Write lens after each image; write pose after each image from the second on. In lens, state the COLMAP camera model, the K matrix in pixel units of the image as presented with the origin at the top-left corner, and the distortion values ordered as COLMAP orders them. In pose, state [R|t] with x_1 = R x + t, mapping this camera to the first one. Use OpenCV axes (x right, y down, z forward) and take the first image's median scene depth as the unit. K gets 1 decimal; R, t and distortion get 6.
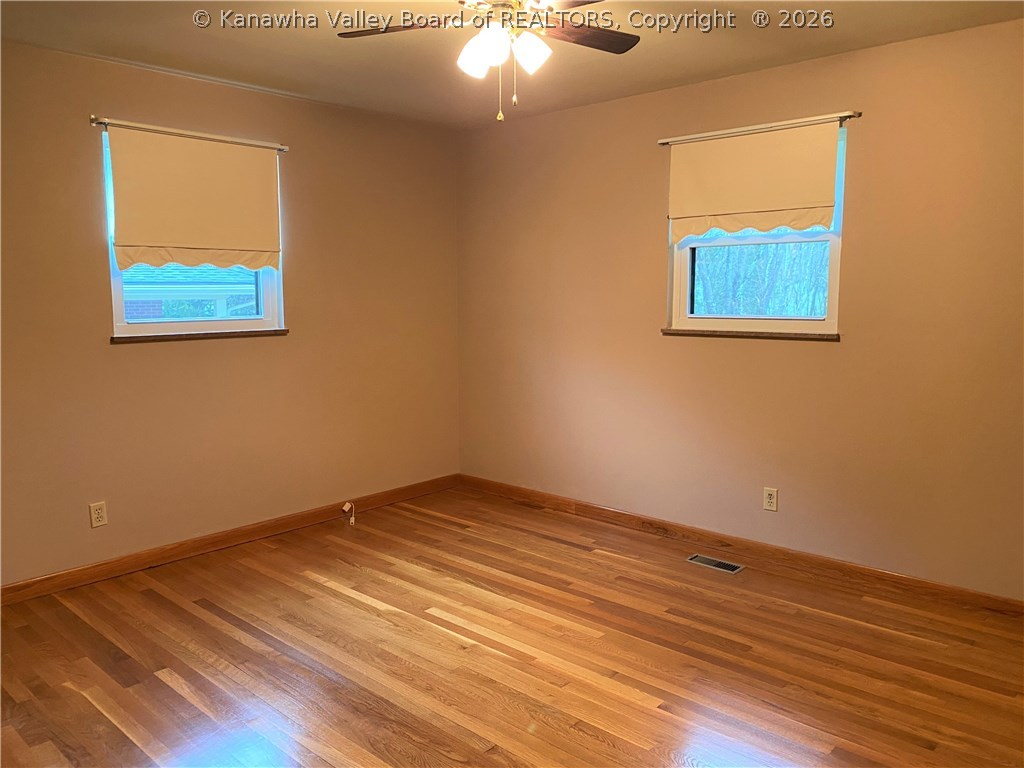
lens RADIAL K [[786.4, 0, 512.0], [0, 786.4, 384.0], [0, 0, 1]] dist [0.034778, -0.001683]
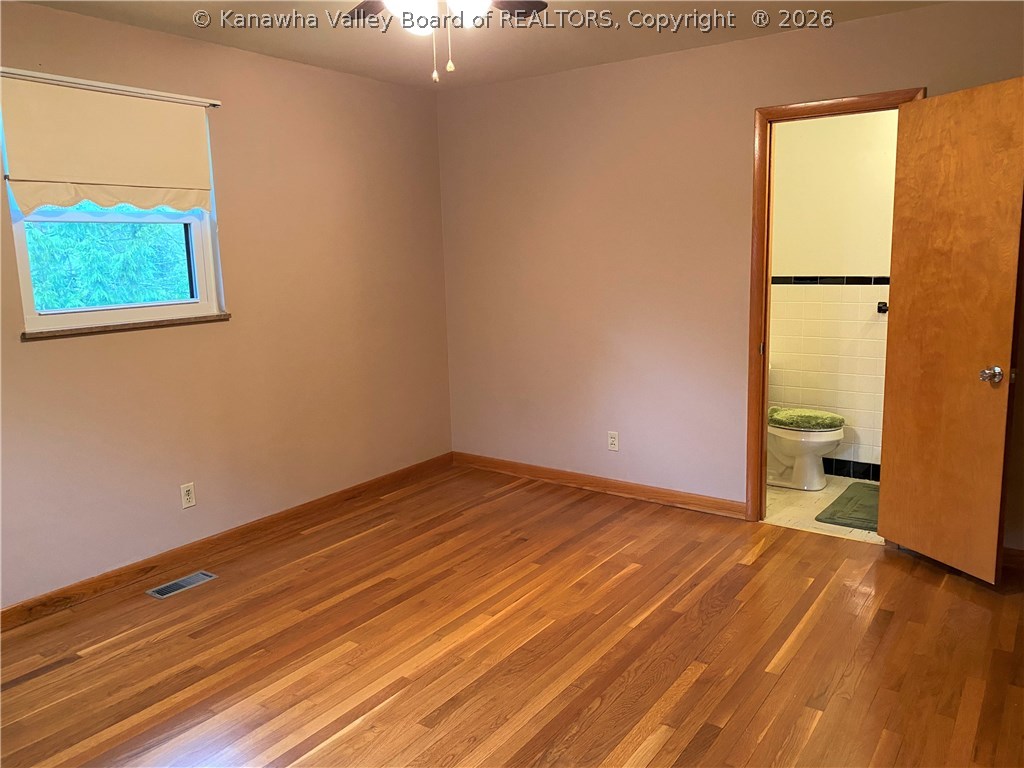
lens RADIAL K [[786.4, 0, 512.0], [0, 786.4, 384.0], [0, 0, 1]] dist [0.034778, -0.001683]
pose [[-0.117936, -0.159226, 0.980173, -0.707427], [0.150445, 0.972802, 0.176130, -0.103964], [-0.981559, 0.168234, -0.090774, 0.778567]]
